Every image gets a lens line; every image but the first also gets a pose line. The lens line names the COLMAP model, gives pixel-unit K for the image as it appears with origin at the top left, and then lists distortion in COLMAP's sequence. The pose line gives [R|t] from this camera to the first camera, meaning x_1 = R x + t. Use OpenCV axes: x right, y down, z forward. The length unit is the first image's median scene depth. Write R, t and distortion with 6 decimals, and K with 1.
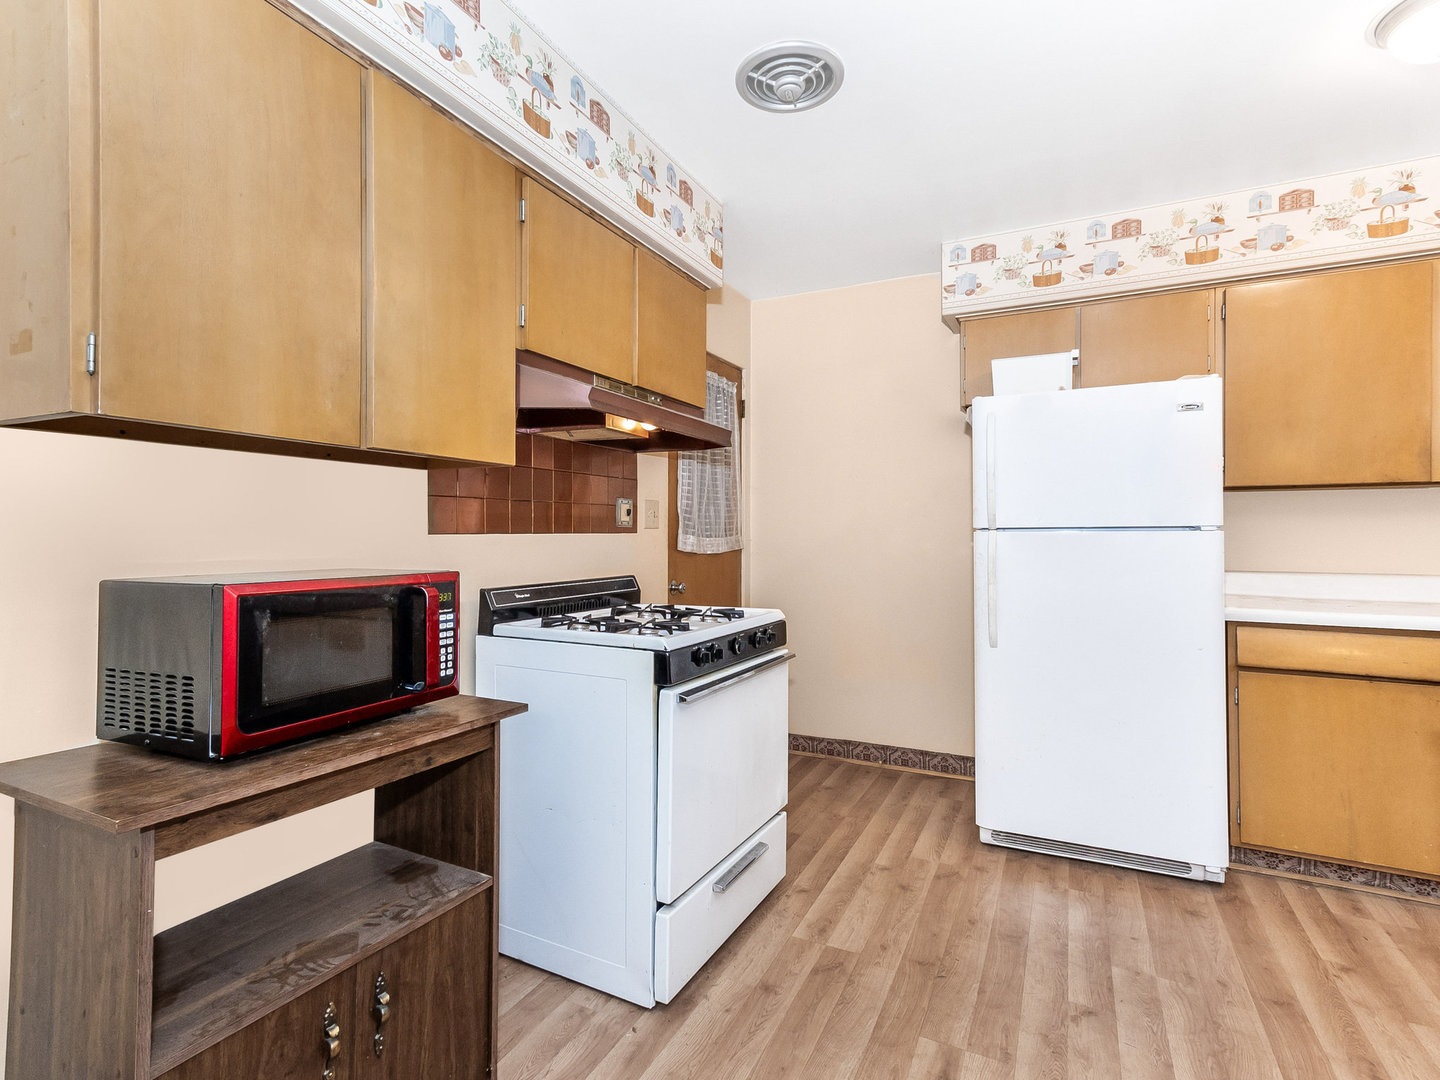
lens RADIAL K [[726.8, 0, 719.5], [0, 726.8, 531.2], [0, 0, 1]] dist [0.012581, -0.000586]
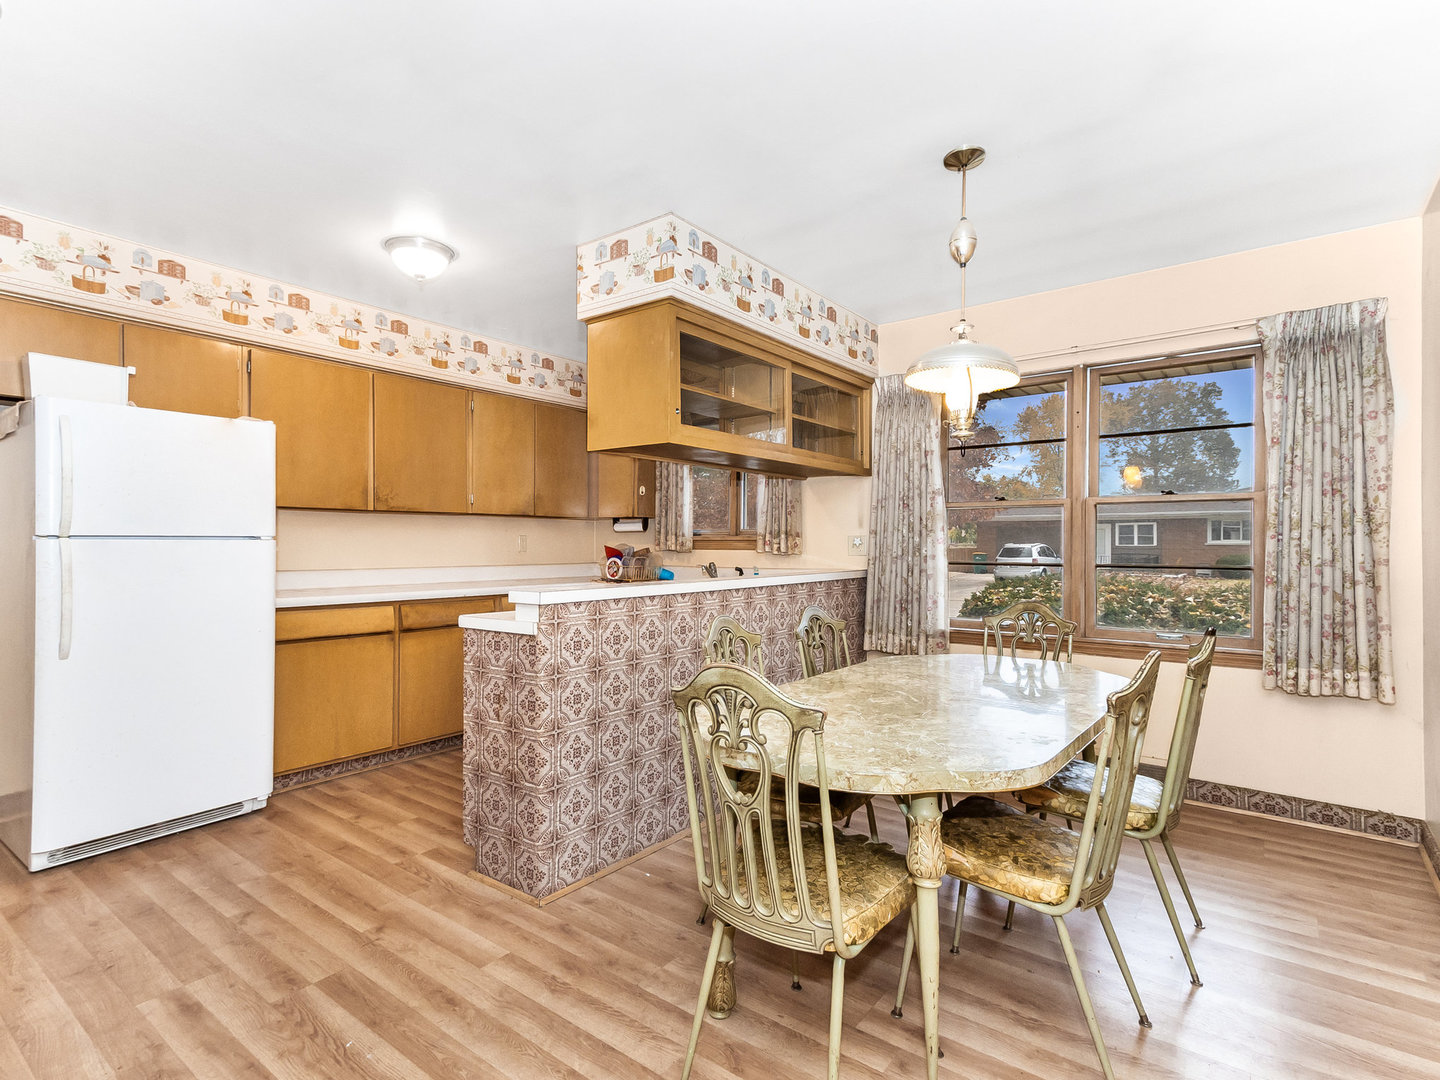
lens RADIAL K [[726.8, 0, 713.3], [0, 726.8, 540.8], [0, 0, 1]] dist [0.012581, -0.000586]
pose [[0.175389, 0.003213, 0.984494, -0.465382], [-0.012684, 0.999919, -0.001004, -0.008550], [-0.984418, -0.012311, 0.175415, -0.019817]]
